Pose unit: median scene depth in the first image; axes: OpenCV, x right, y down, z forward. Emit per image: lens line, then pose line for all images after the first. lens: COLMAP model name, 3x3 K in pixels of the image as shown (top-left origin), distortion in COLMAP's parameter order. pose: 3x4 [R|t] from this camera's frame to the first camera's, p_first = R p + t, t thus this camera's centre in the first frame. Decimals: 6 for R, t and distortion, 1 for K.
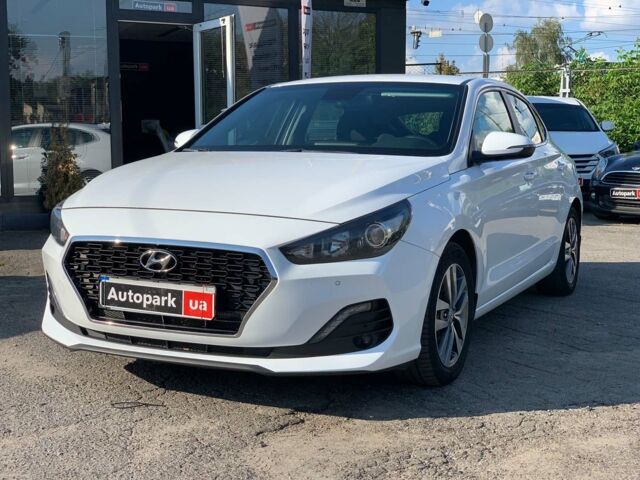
lens RADIAL K [[937.4, 0, 322.8], [0, 937.4, 217.8], [0, 0, 1]] dist [0.011393, -0.078971]
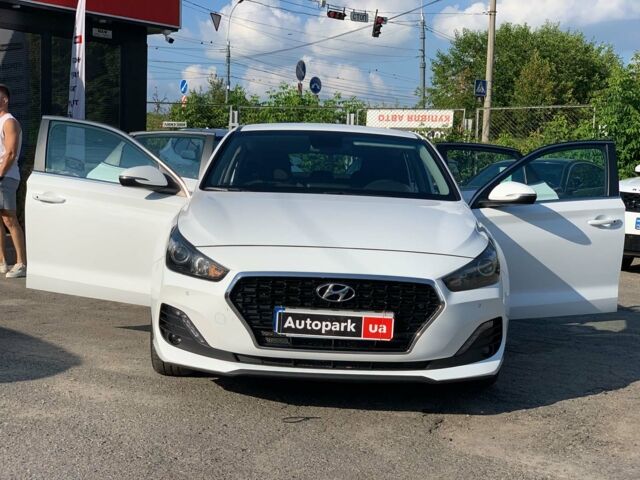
lens RADIAL K [[922.5, 0, 320.0], [0, 922.5, 240.0], [0, 0, 1]] dist [-0.001806, 0.077272]
pose [[0.905394, -0.004307, 0.424550, -0.673512], [0.004572, 0.999989, 0.000394, -0.018713], [-0.424548, 0.001584, 0.905404, -0.020188]]
